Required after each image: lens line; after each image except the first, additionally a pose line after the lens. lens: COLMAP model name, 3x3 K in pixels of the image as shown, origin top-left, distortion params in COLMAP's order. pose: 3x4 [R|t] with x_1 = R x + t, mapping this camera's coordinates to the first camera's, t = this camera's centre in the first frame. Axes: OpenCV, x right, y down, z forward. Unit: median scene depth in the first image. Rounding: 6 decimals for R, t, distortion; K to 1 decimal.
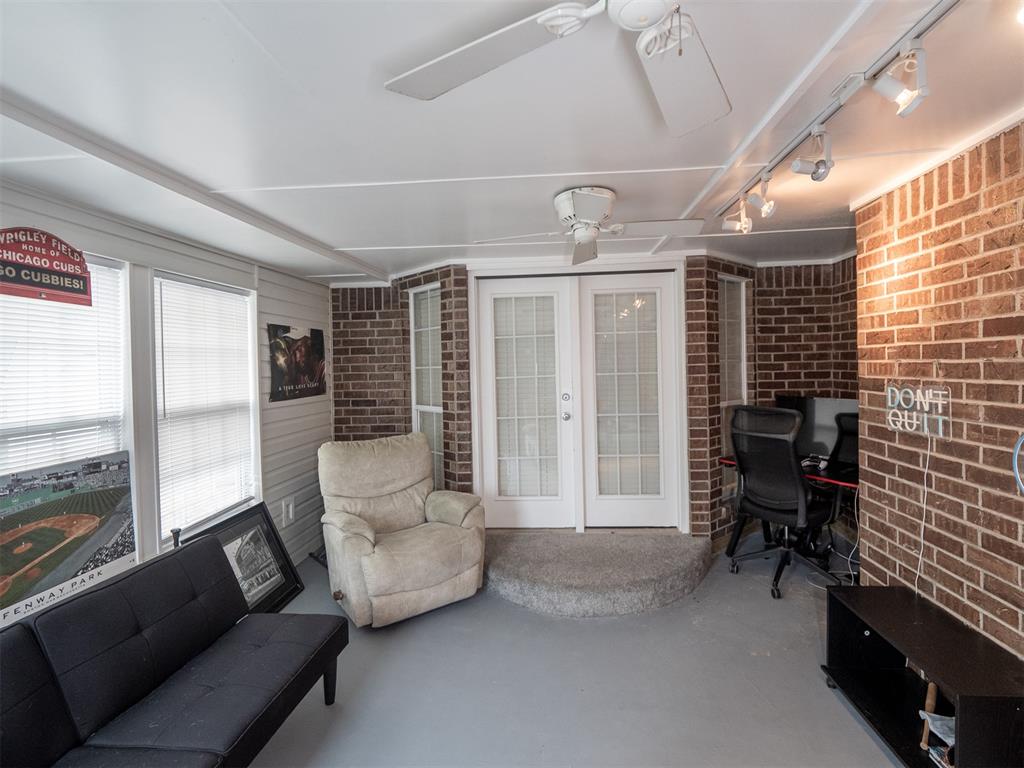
lens RADIAL K [[505.7, 0, 513.0], [0, 505.7, 377.7], [0, 0, 1]] dist [-0.006507, -0.005252]
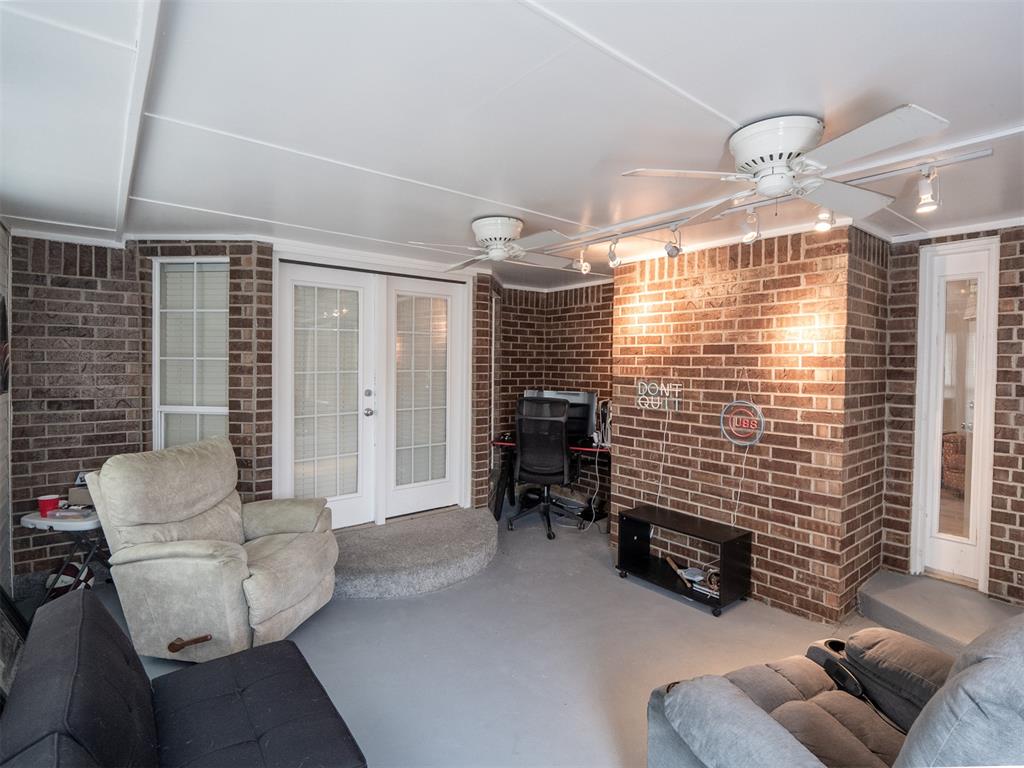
lens RADIAL K [[505.7, 0, 541.9], [0, 505.7, 377.4], [0, 0, 1]] dist [-0.006507, -0.005252]
pose [[0.719716, 0.011162, 0.694178, -0.386171], [-0.011056, 0.999928, -0.004616, 0.009291], [-0.694180, -0.004352, 0.719788, 0.038923]]
